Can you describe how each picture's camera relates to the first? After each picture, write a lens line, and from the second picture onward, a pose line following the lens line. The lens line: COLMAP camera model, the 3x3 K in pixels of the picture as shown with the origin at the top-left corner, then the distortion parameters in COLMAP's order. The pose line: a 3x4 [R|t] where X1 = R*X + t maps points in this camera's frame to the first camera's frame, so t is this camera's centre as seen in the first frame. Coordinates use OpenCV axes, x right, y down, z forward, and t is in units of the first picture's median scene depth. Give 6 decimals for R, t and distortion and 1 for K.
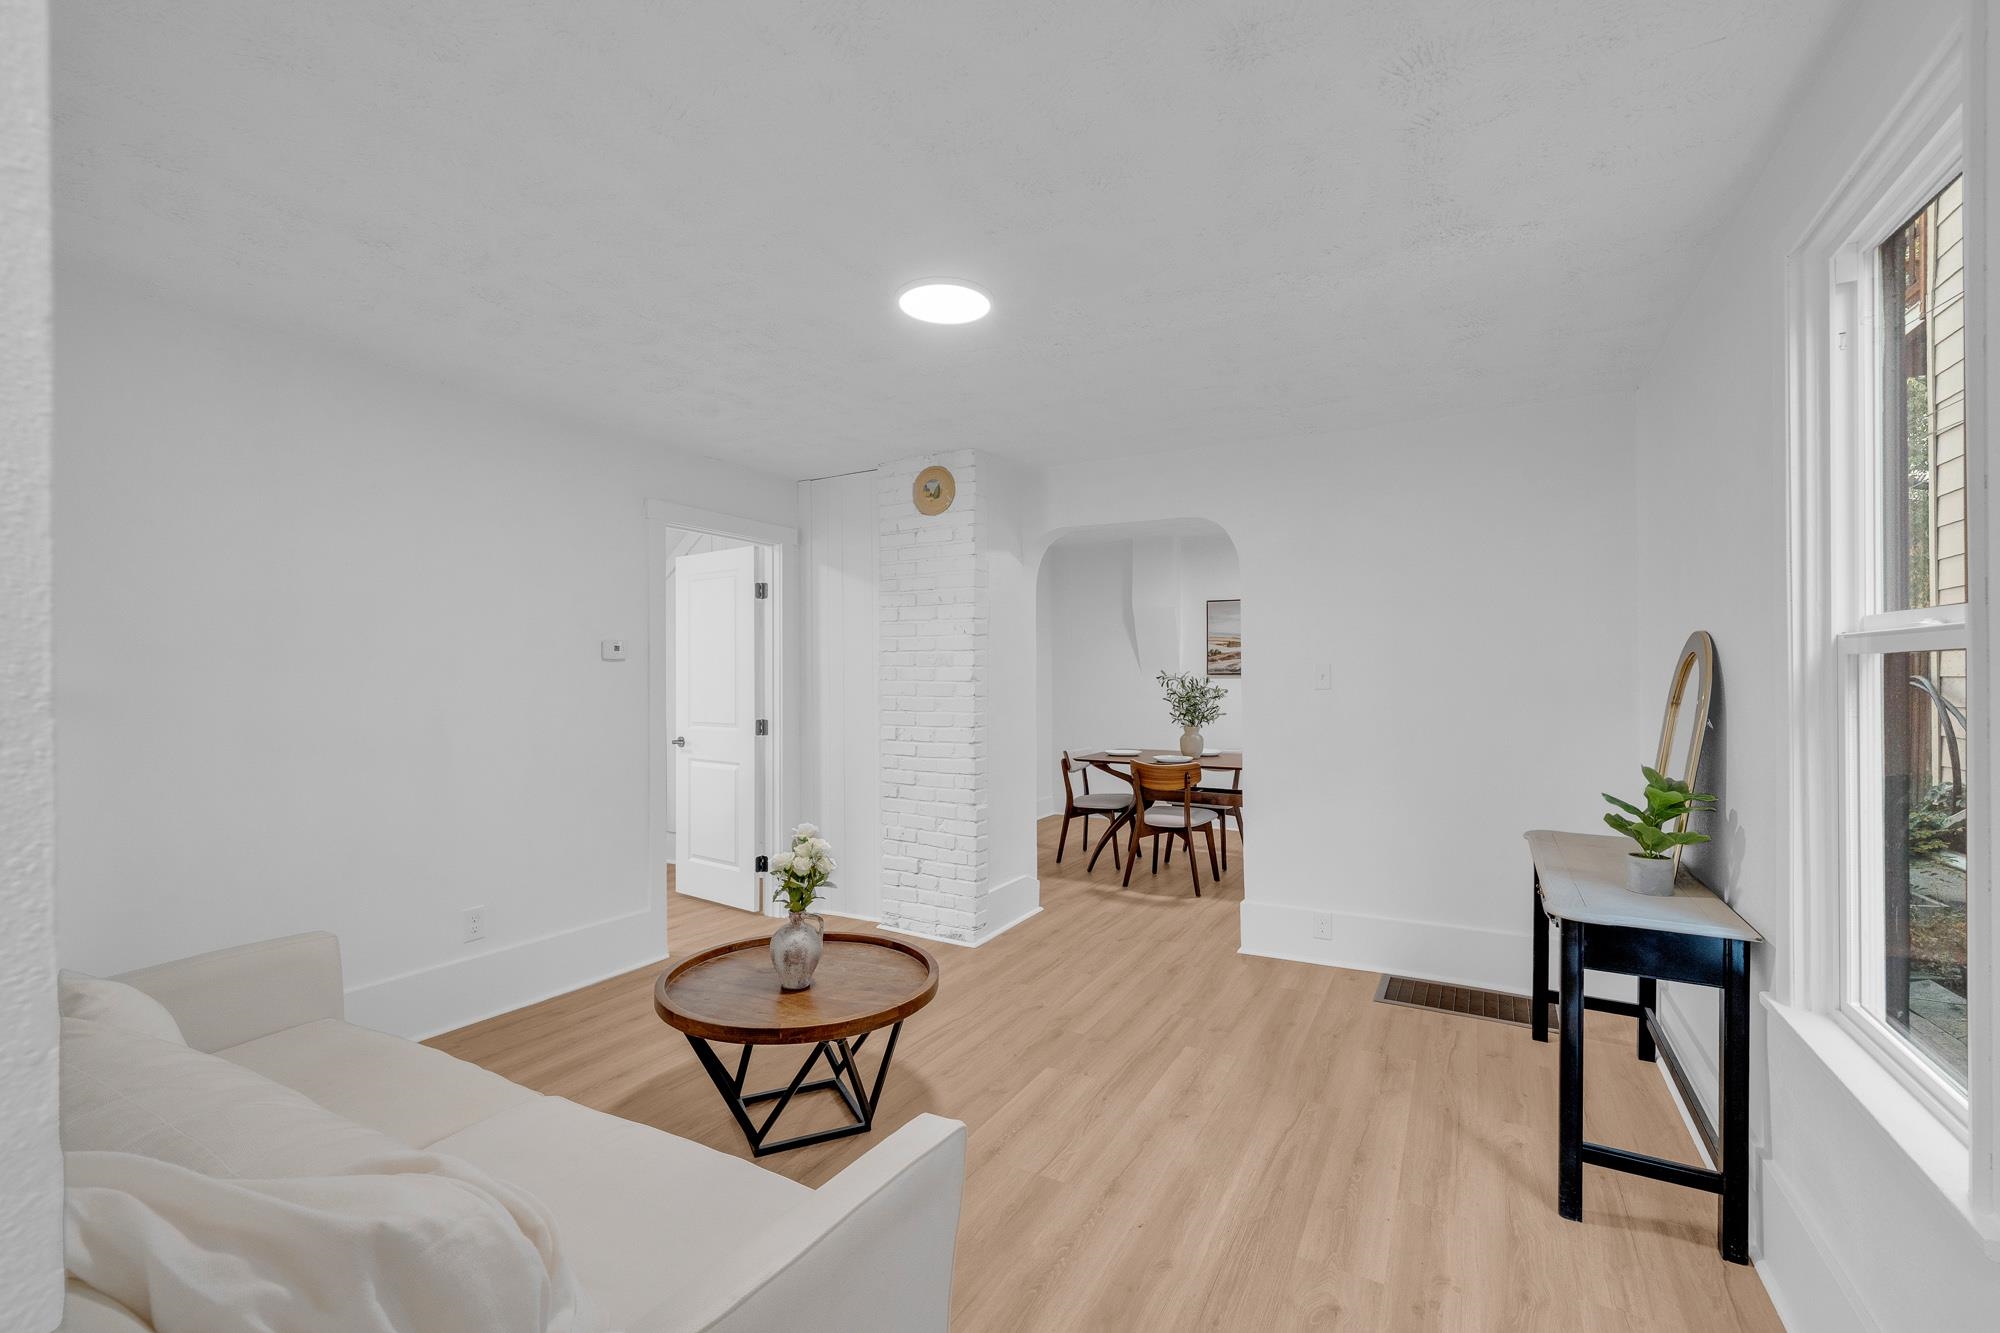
lens RADIAL K [[844.4, 0, 996.6], [0, 844.4, 671.9], [0, 0, 1]] dist [0.001020, 0.000171]
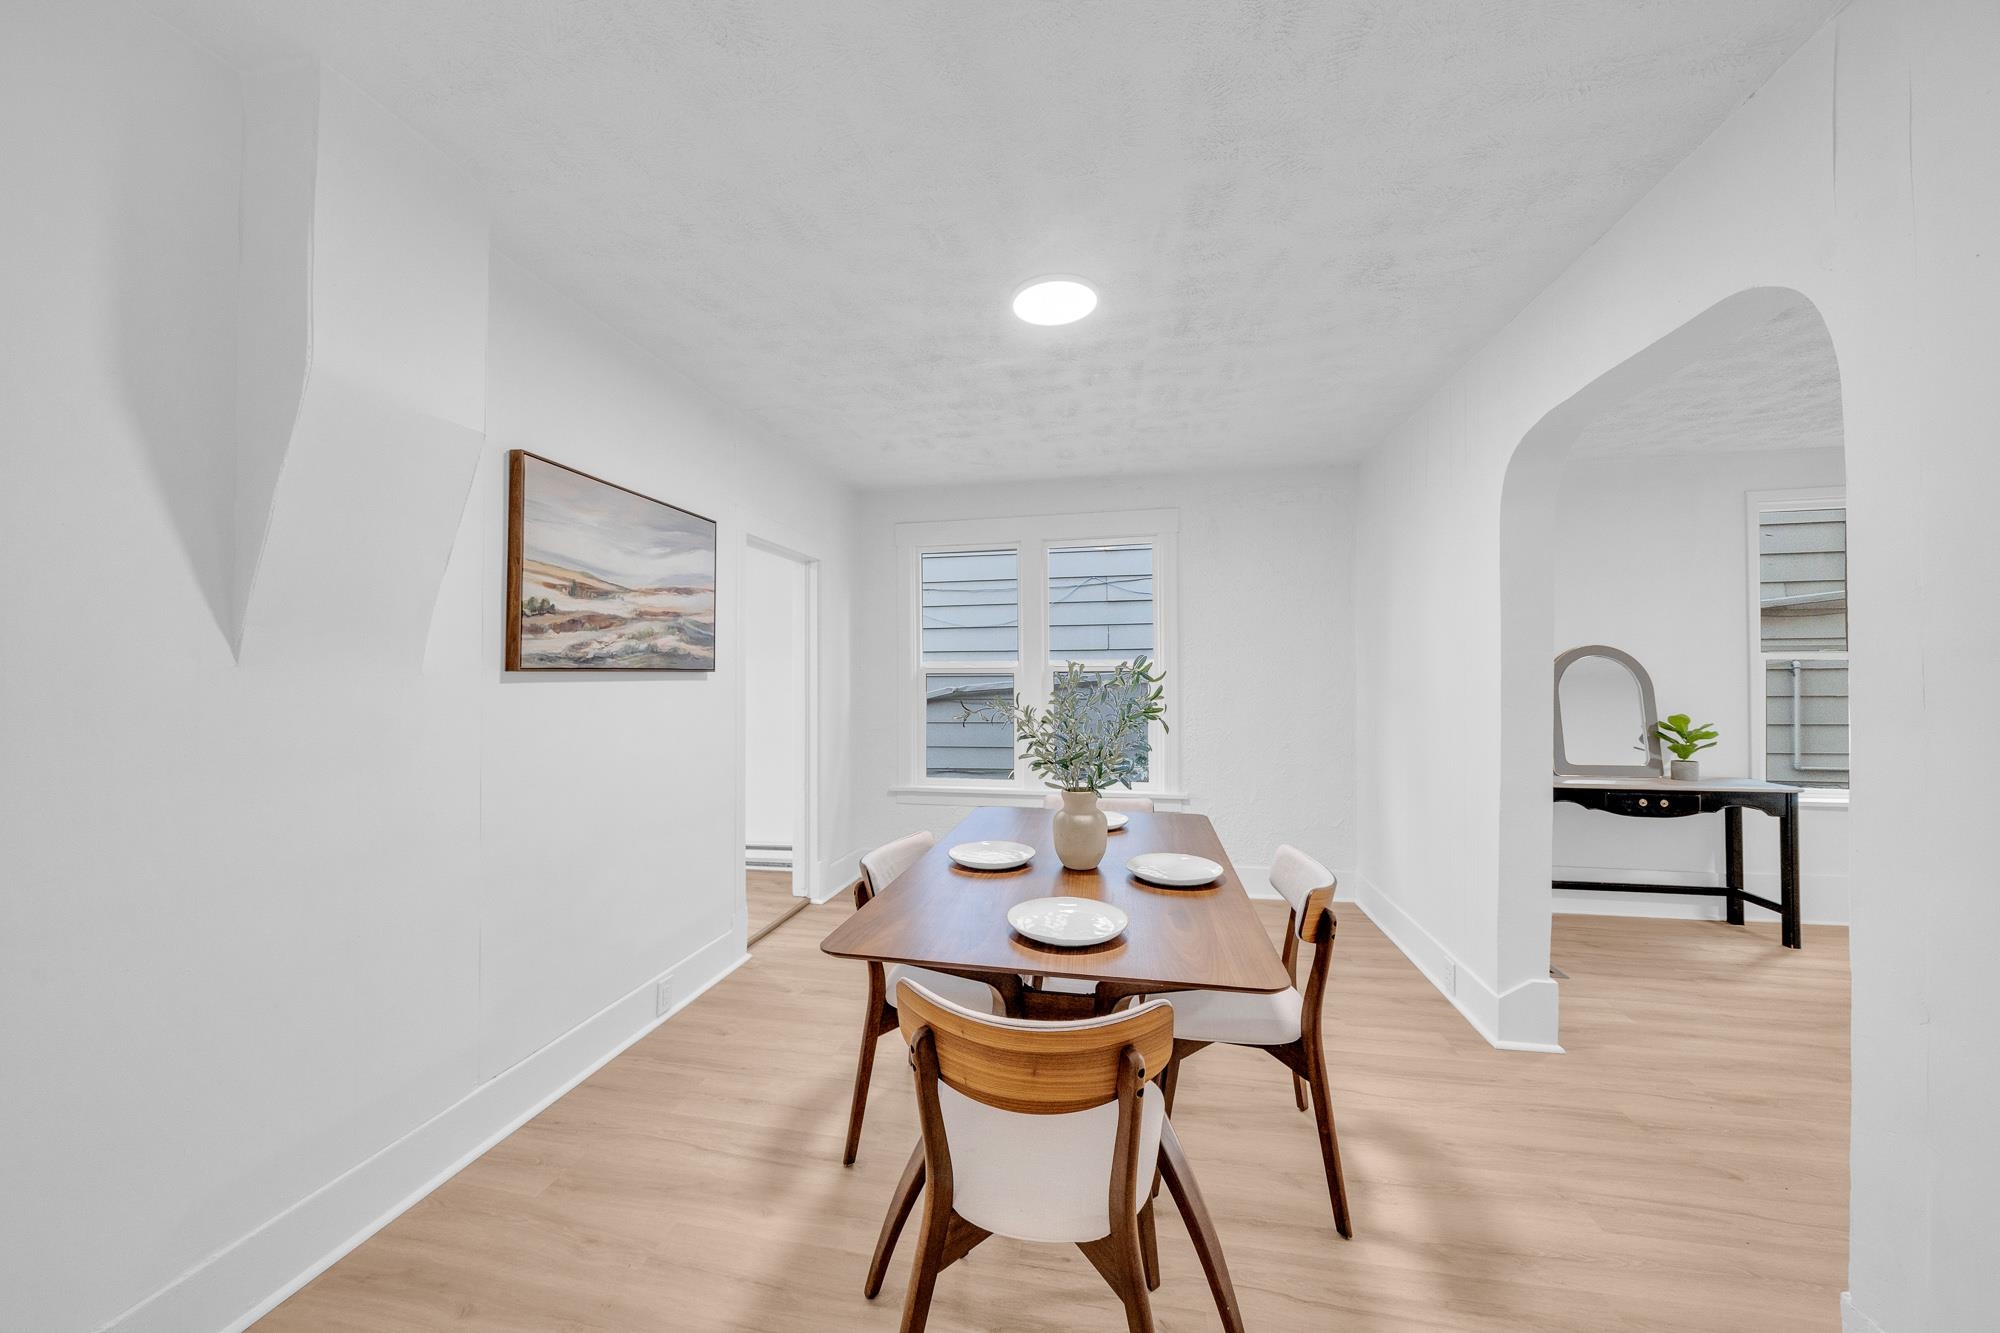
lens RADIAL K [[683.2, 0, 993.6], [0, 683.2, 669.7], [0, 0, 1]] dist [-0.000748, -0.000066]
pose [[-0.314612, 0.011155, 0.949155, -0.089562], [0.003178, 0.999938, -0.010698, 0.008478], [-0.949215, -0.000349, -0.314628, 1.272635]]
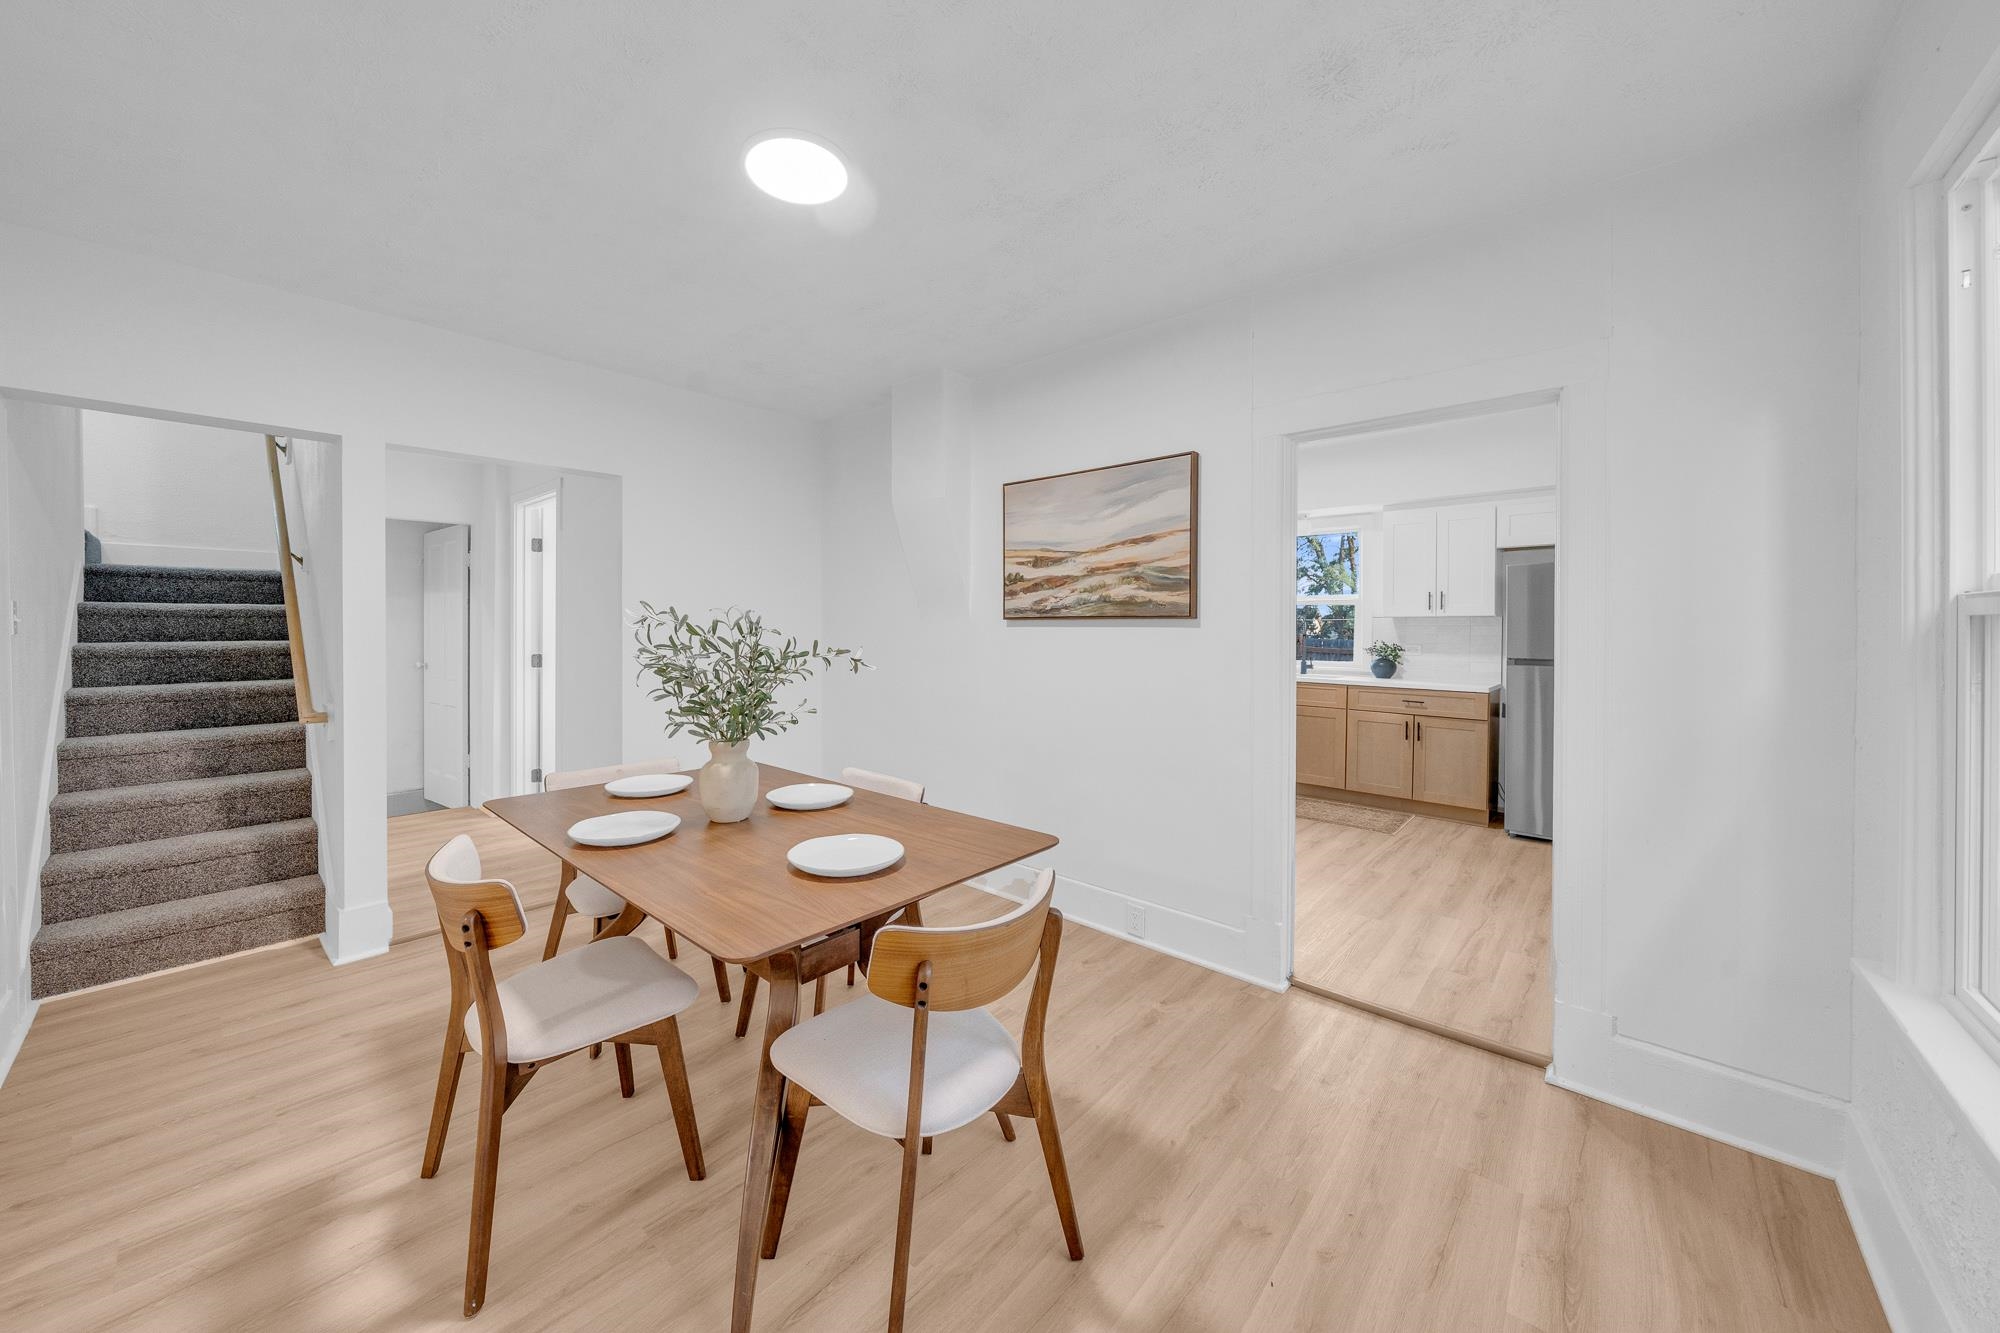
lens RADIAL K [[724.1, 0, 968.7], [0, 724.1, 631.3], [0, 0, 1]] dist [-0.001133, -0.000010]
pose [[0.973976, 0.007687, -0.226519, 0.466856], [-0.005679, 0.999939, 0.009516, 0.008930], [0.226578, -0.007982, 0.973960, 0.757994]]
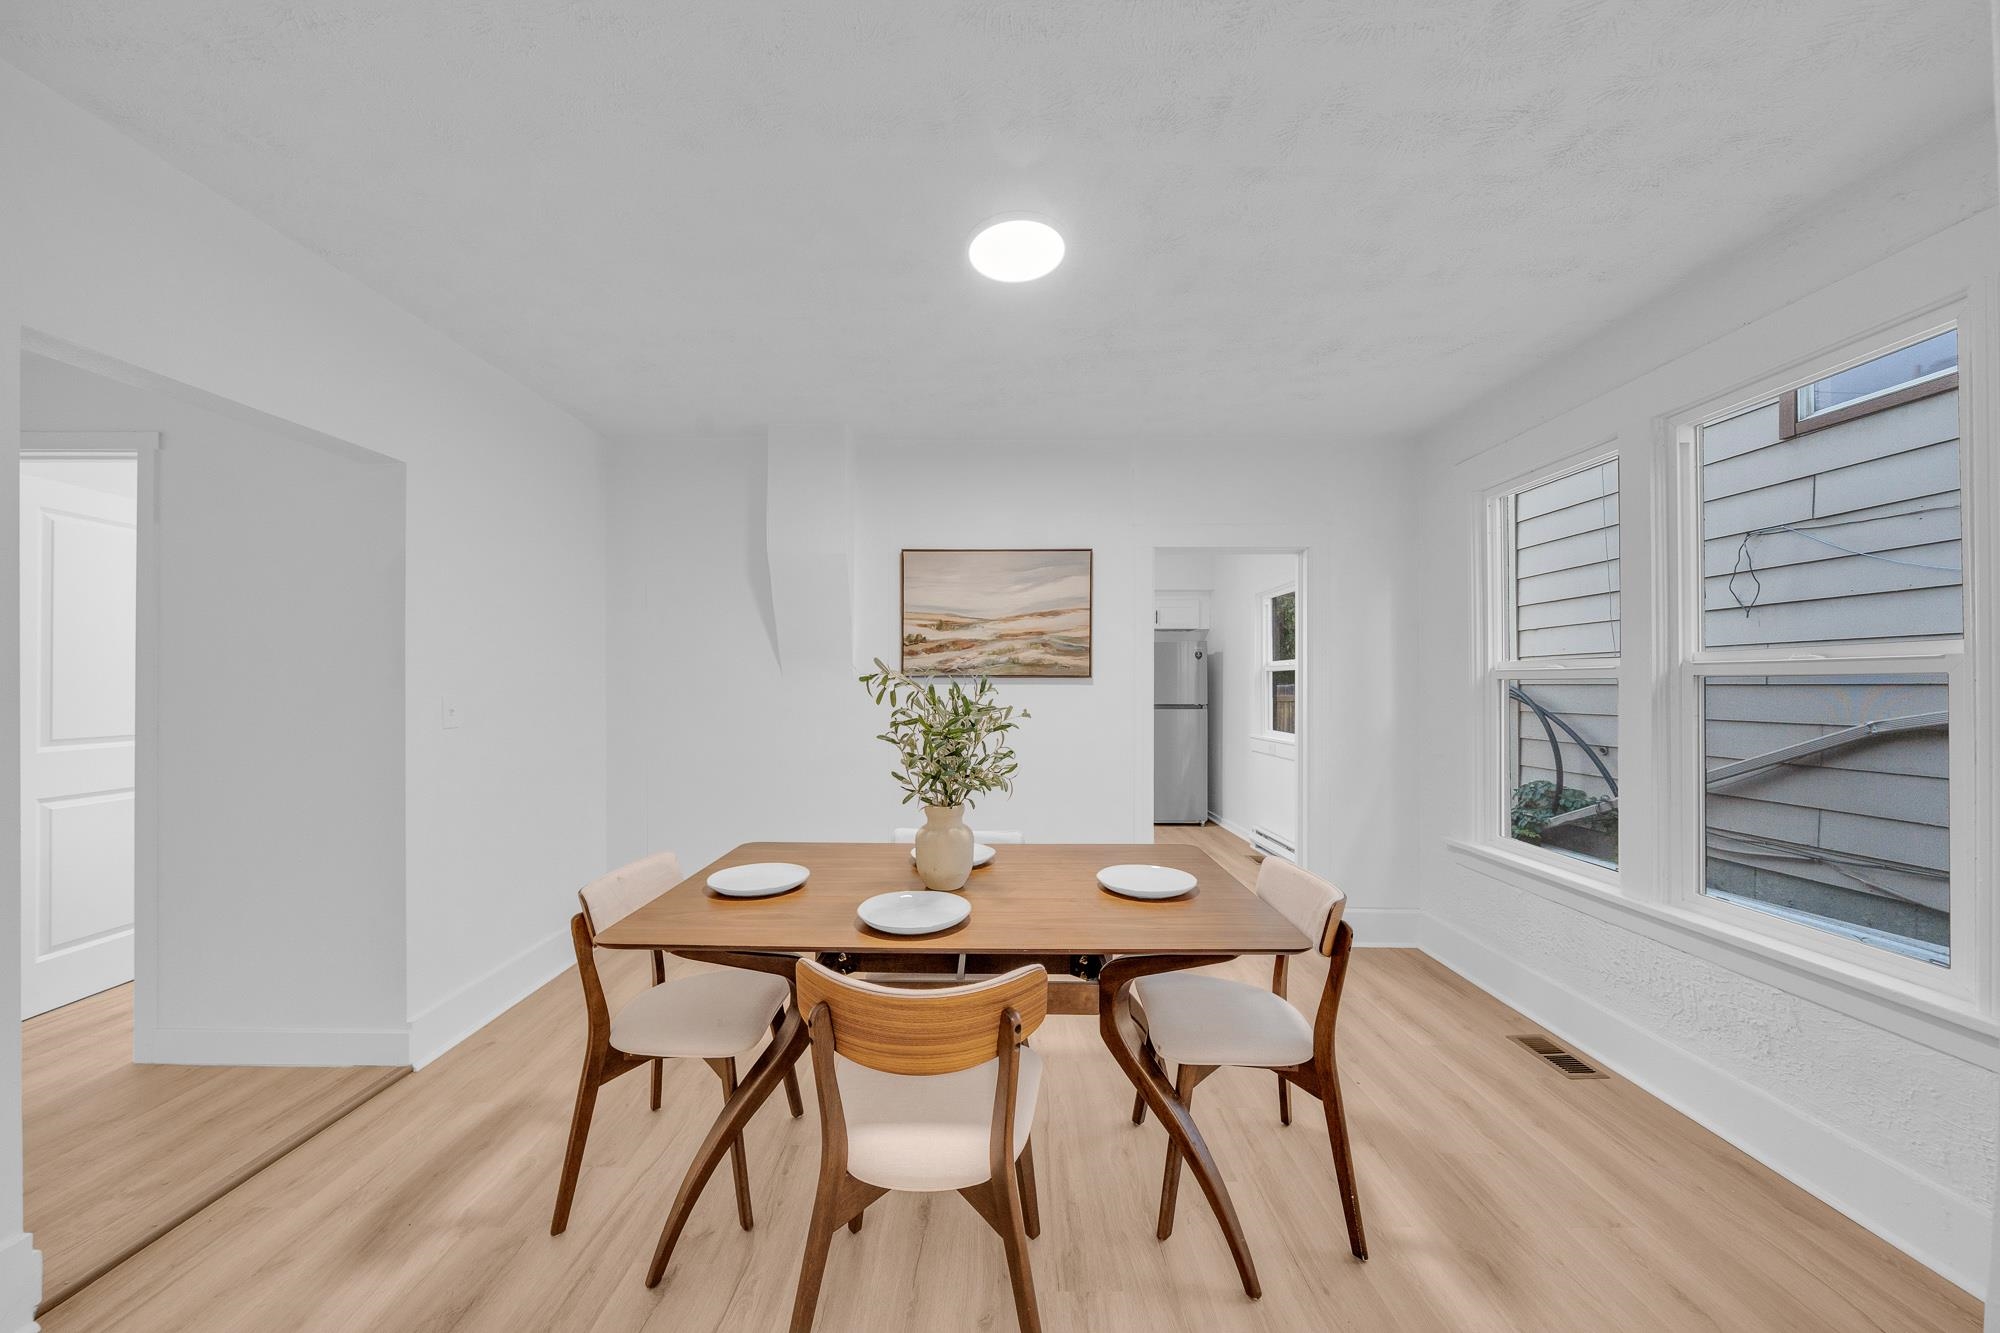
lens RADIAL K [[703.5, 0, 995.8], [0, 703.5, 678.9], [0, 0, 1]] dist [0.000307, 0.000023]
pose [[0.872039, 0.007088, 0.489385, 0.100104], [-0.004588, 0.999970, -0.006306, 0.009269], [-0.489415, 0.003254, 0.872045, 0.775208]]
